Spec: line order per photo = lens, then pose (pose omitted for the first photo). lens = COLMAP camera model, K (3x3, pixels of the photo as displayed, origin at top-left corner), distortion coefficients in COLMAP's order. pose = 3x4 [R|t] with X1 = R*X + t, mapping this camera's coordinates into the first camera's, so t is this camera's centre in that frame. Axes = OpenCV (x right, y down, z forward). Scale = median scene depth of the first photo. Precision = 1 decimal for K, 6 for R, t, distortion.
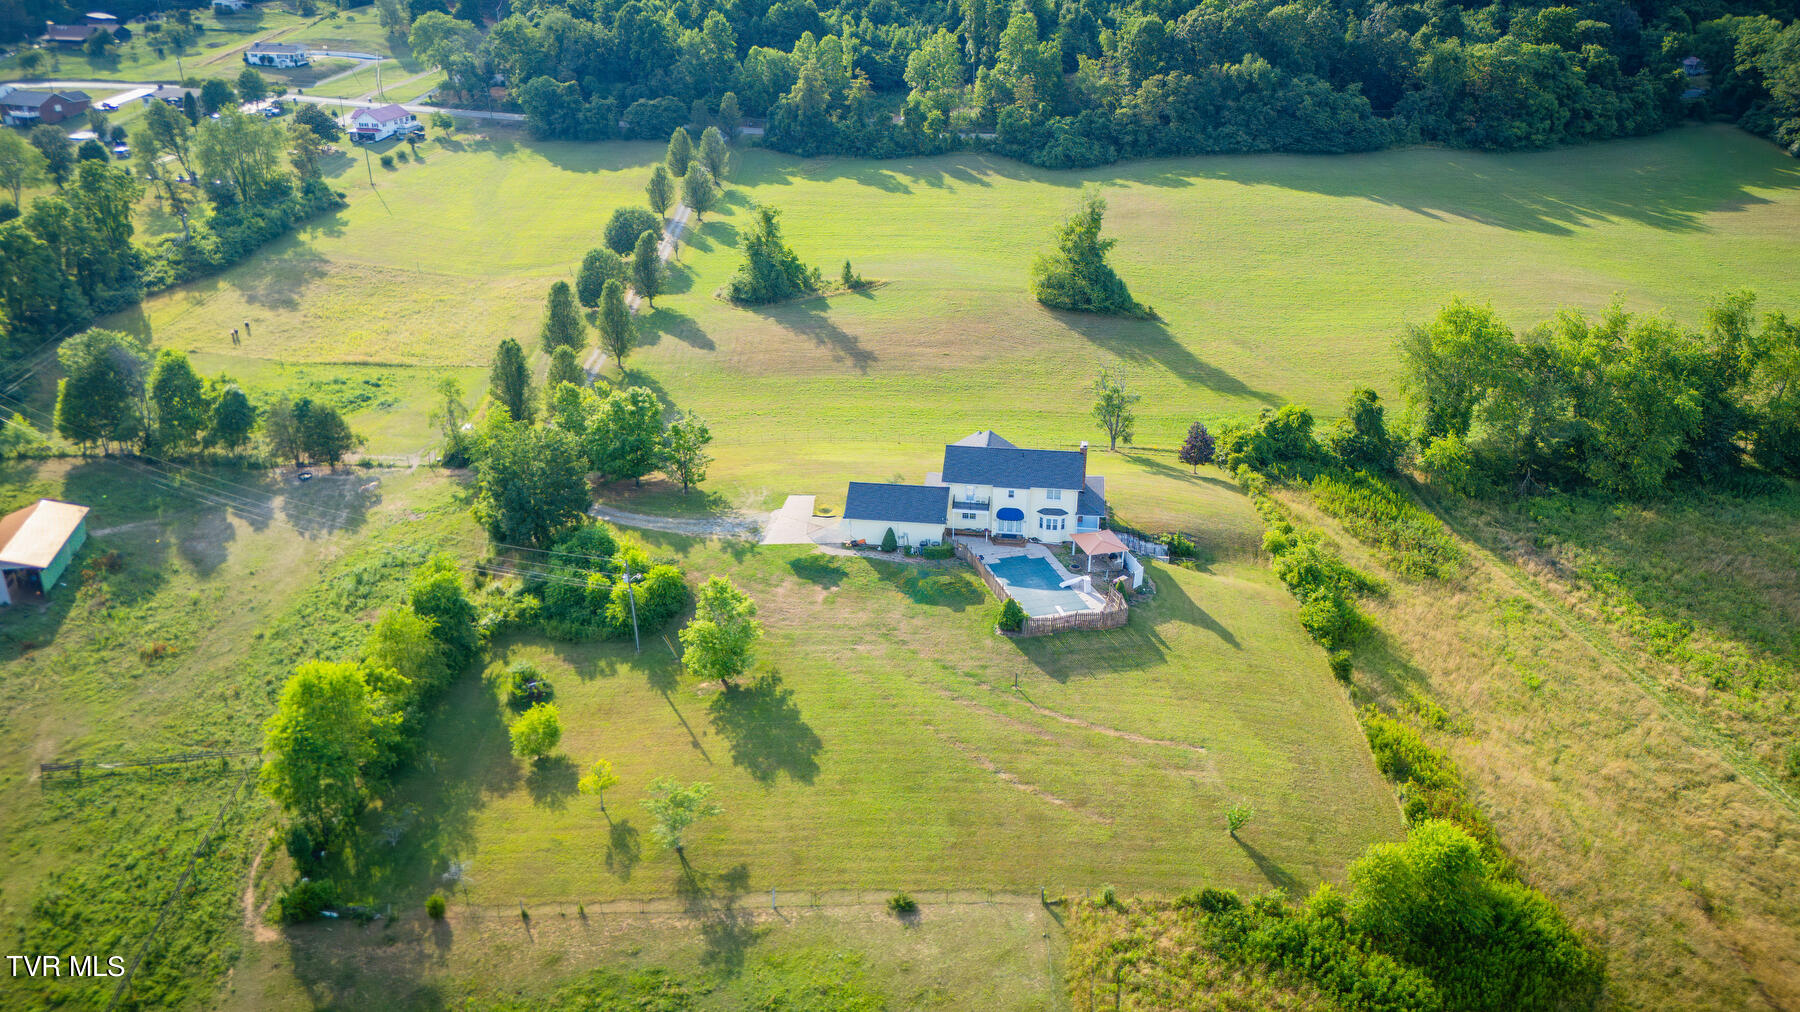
lens RADIAL K [[1332.3, 0, 895.1], [0, 1332.3, 505.1], [0, 0, 1]] dist [0.079067, -0.085132]
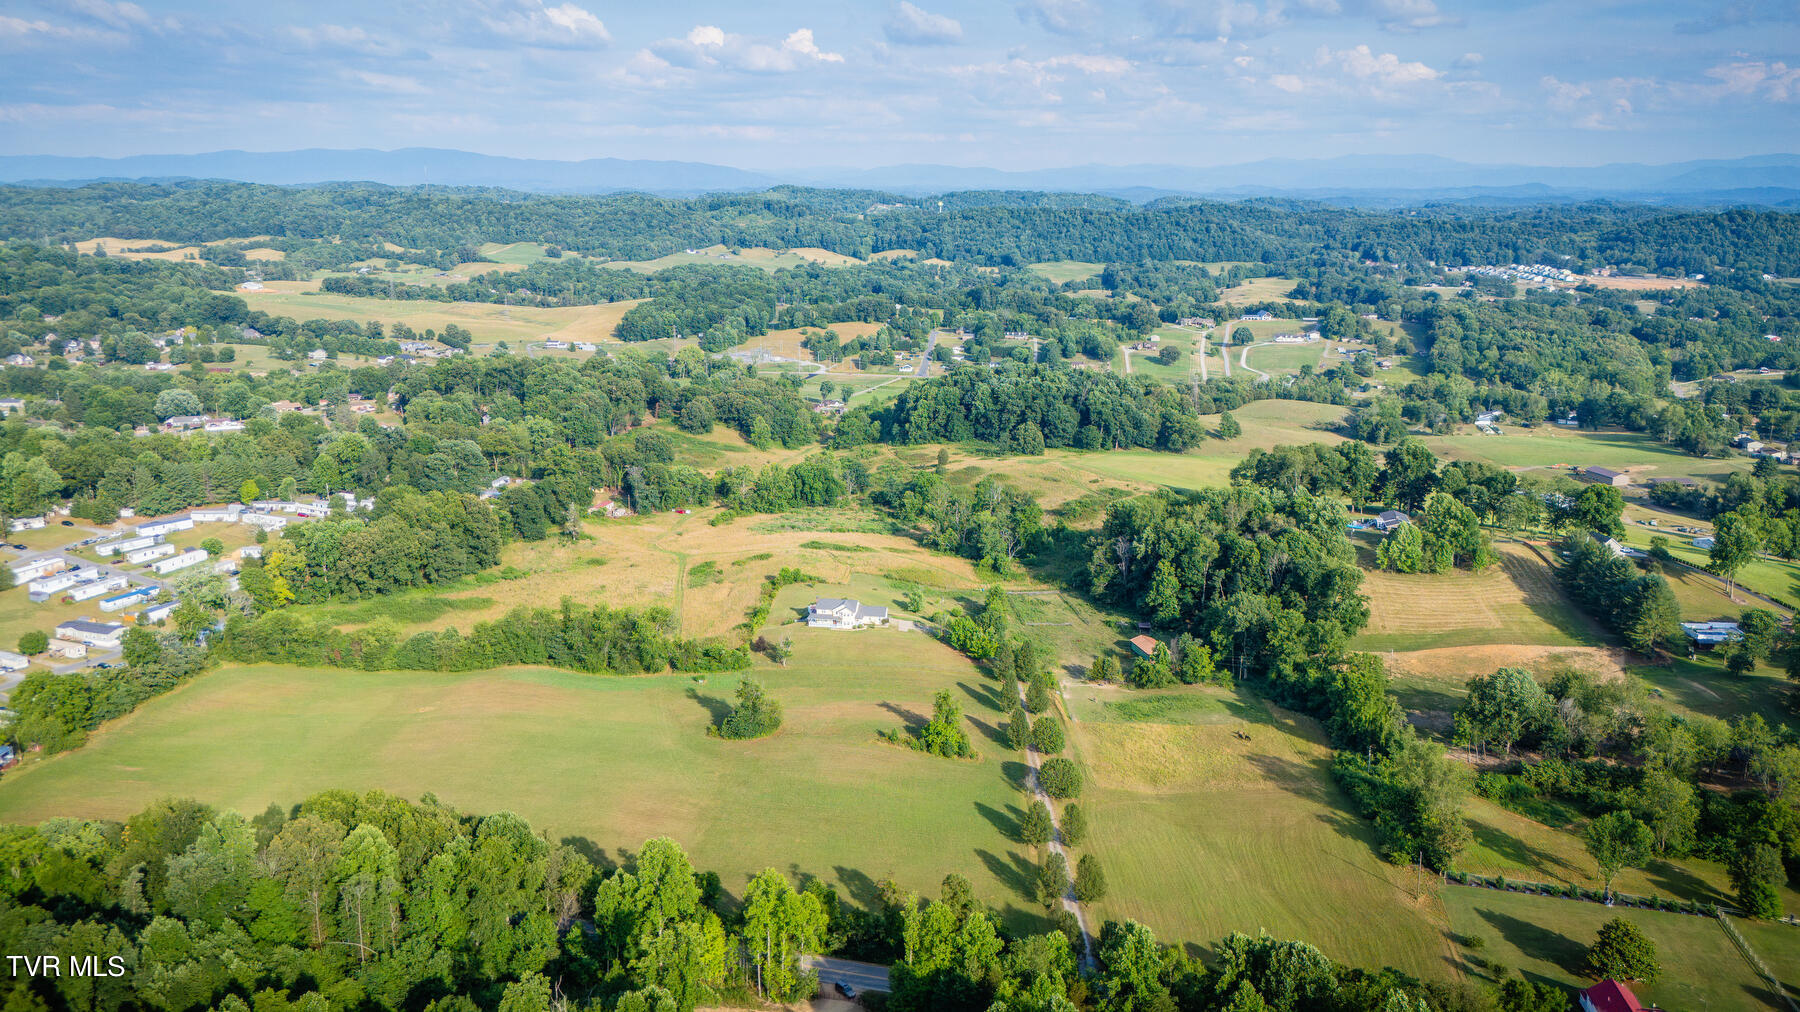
lens RADIAL K [[1322.5, 0, 899.1], [0, 1322.5, 506.9], [0, 0, 1]] dist [0.131331, -0.204417]
pose [[-0.999960, -0.005327, 0.007214, -0.072577], [0.000018, 0.803277, 0.595605, -1.903820], [-0.008968, 0.595582, -0.803245, 3.023128]]
